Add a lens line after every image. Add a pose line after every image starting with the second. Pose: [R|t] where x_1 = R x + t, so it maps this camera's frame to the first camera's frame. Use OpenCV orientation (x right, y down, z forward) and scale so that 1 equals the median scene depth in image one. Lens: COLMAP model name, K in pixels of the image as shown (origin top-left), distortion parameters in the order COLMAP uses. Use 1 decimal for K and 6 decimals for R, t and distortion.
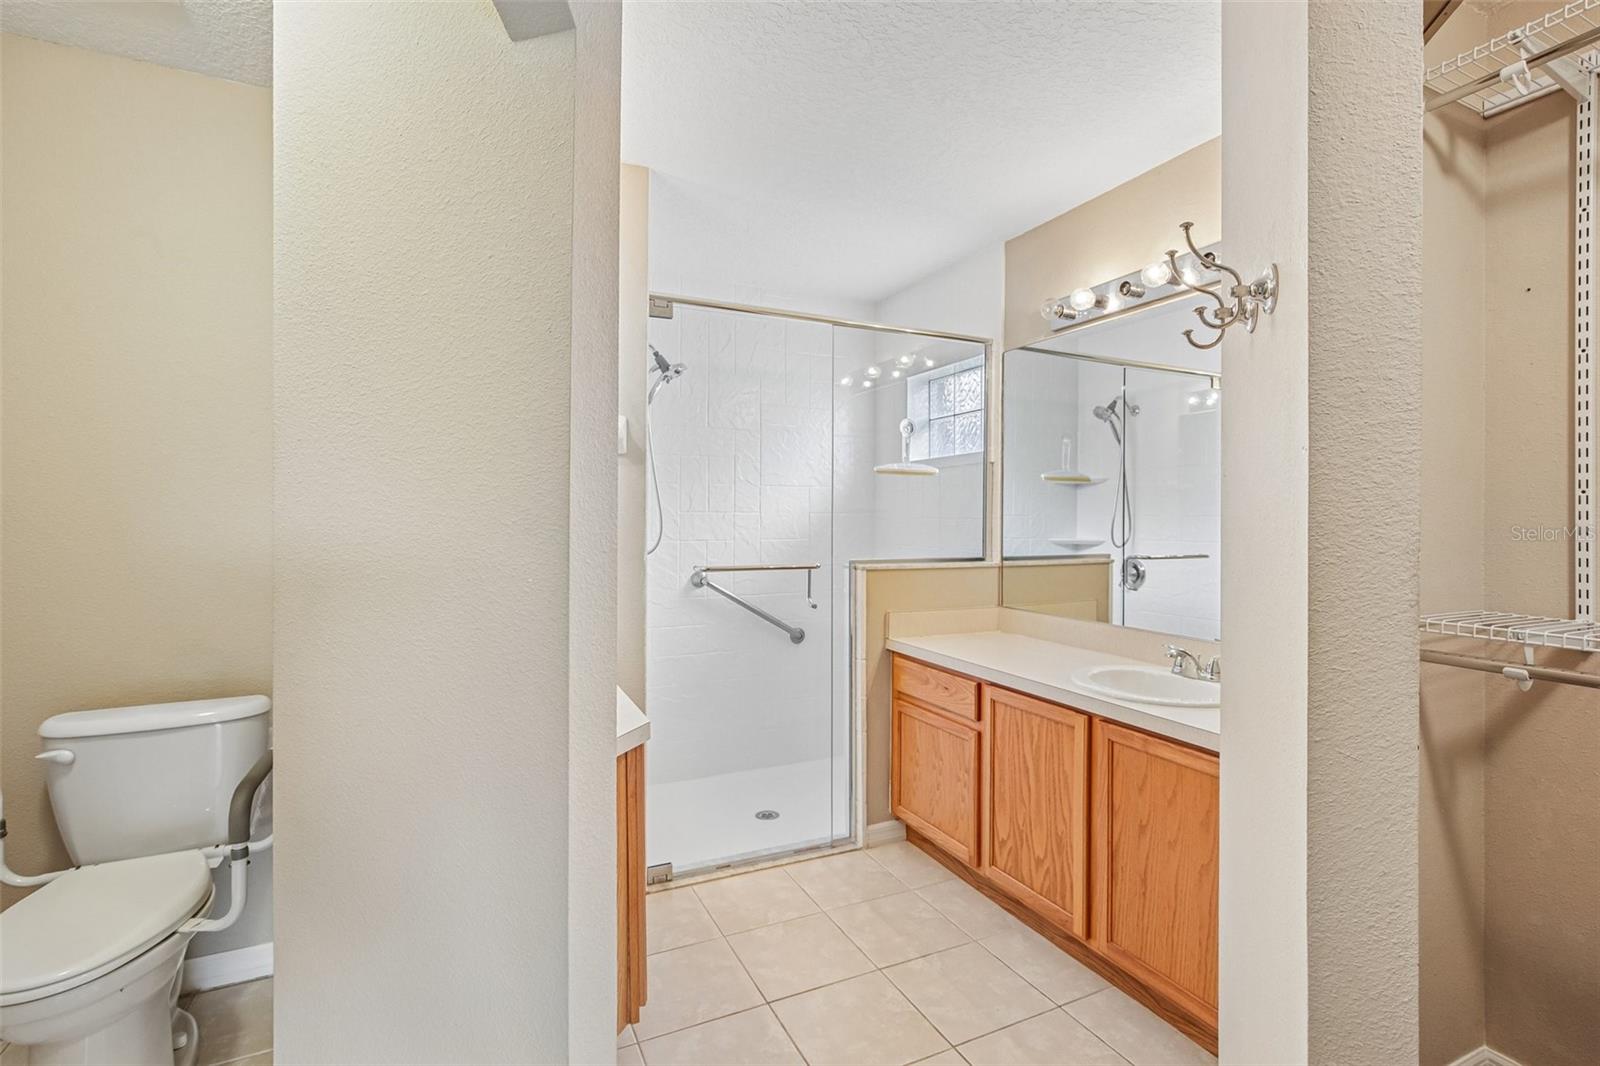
lens RADIAL K [[731.5, 0, 810.8], [0, 731.5, 490.1], [0, 0, 1]] dist [-0.020951, 0.003408]
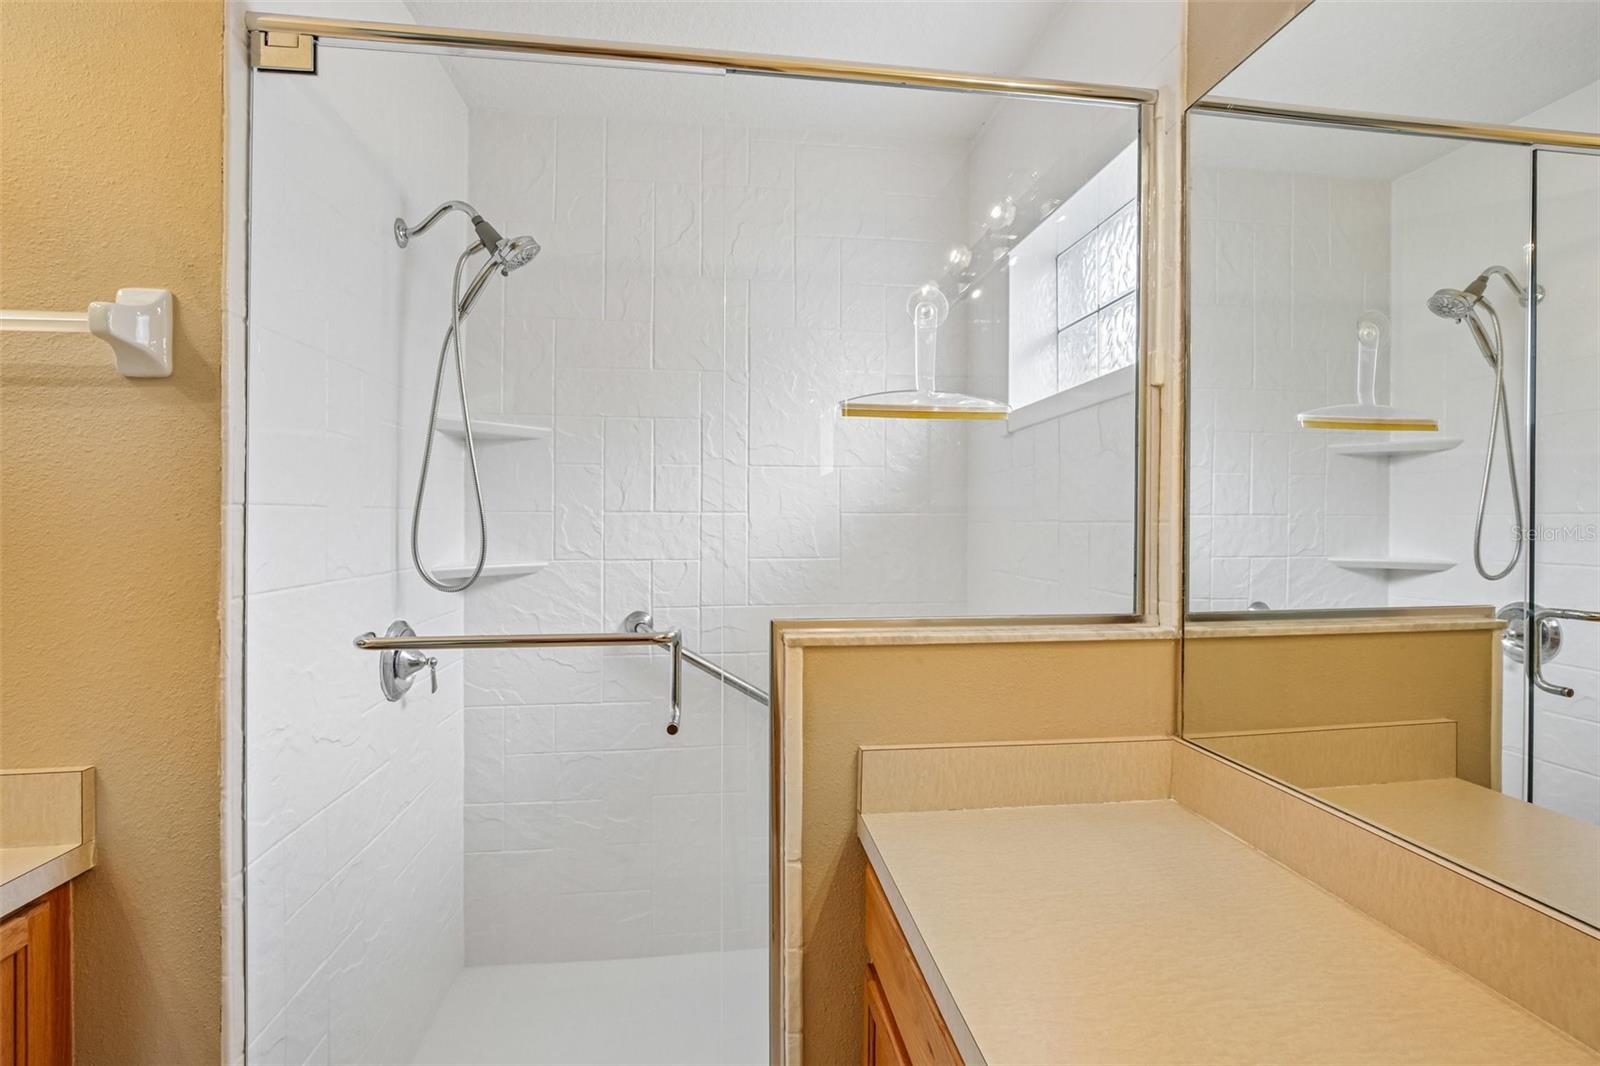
lens RADIAL K [[731.5, 0, 815.4], [0, 731.5, 512.2], [0, 0, 1]] dist [-0.020951, 0.003408]
pose [[0.952008, -0.007633, -0.305978, 0.191968], [0.015540, 0.999605, 0.023414, 0.021569], [0.305678, -0.027045, 0.951751, 0.555813]]
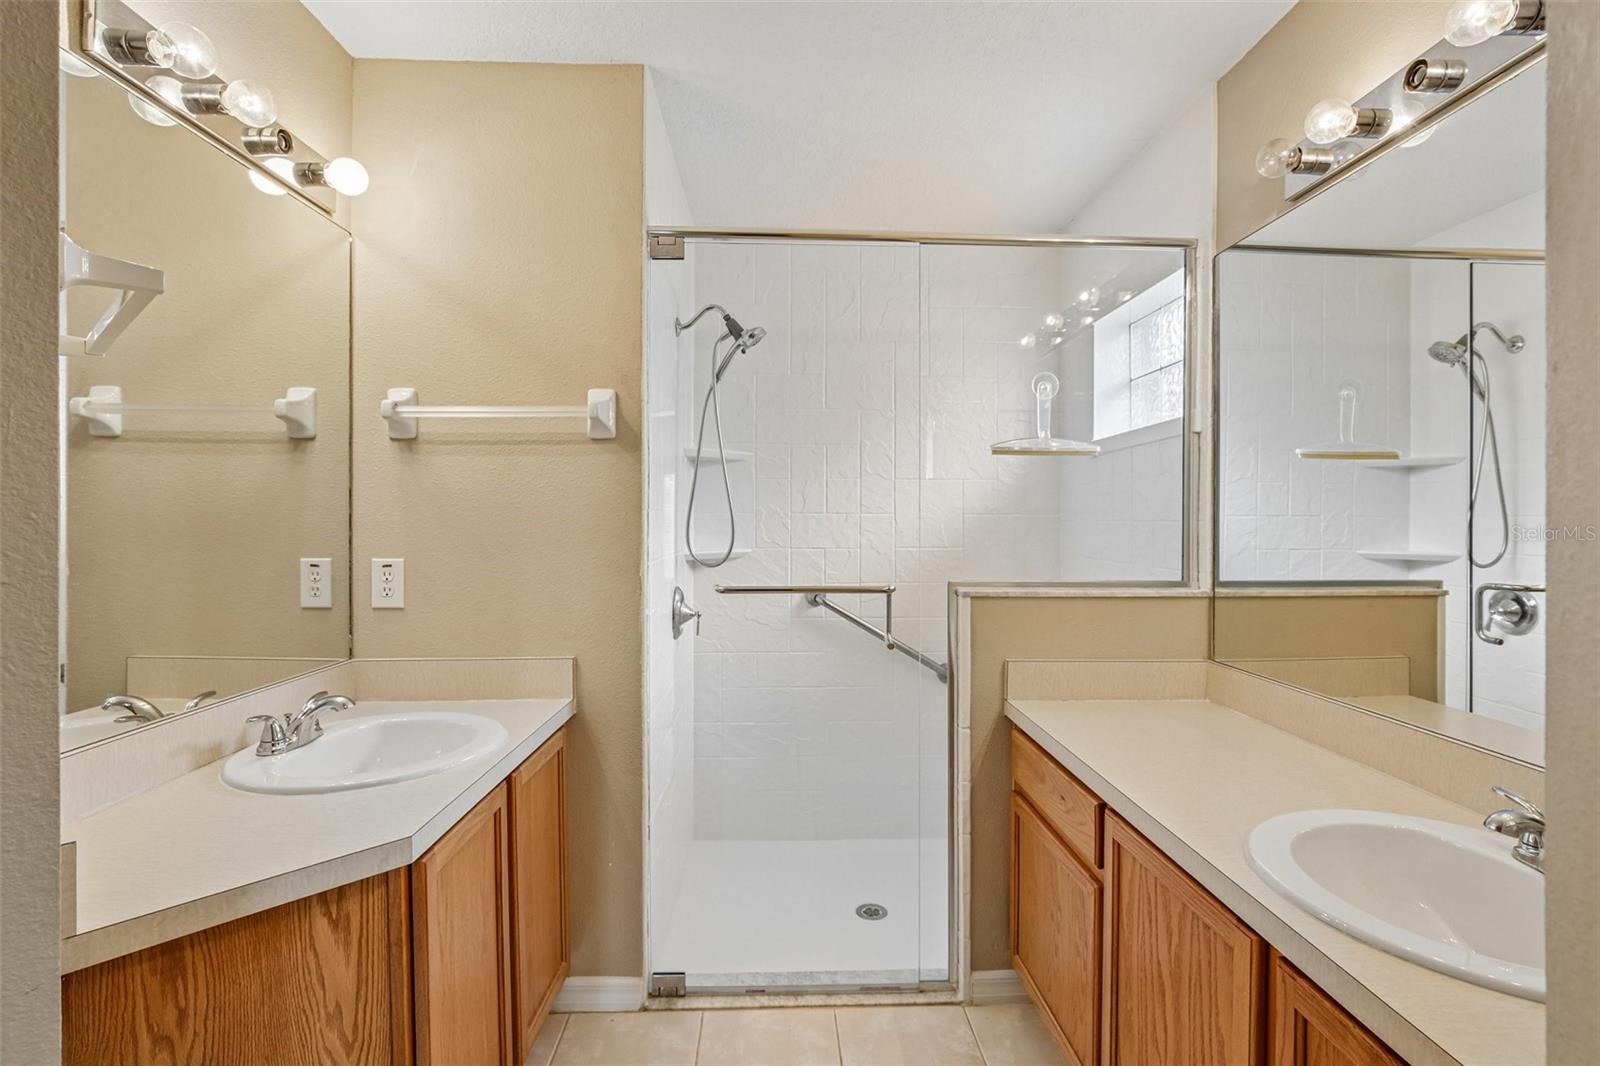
lens RADIAL K [[731.5, 0, 815.3], [0, 731.5, 501.4], [0, 0, 1]] dist [-0.020951, 0.003408]
pose [[0.920224, -0.011862, -0.391212, 0.191781], [0.016639, 0.999823, 0.008822, 0.011086], [0.391038, -0.014628, 0.920258, 0.291666]]
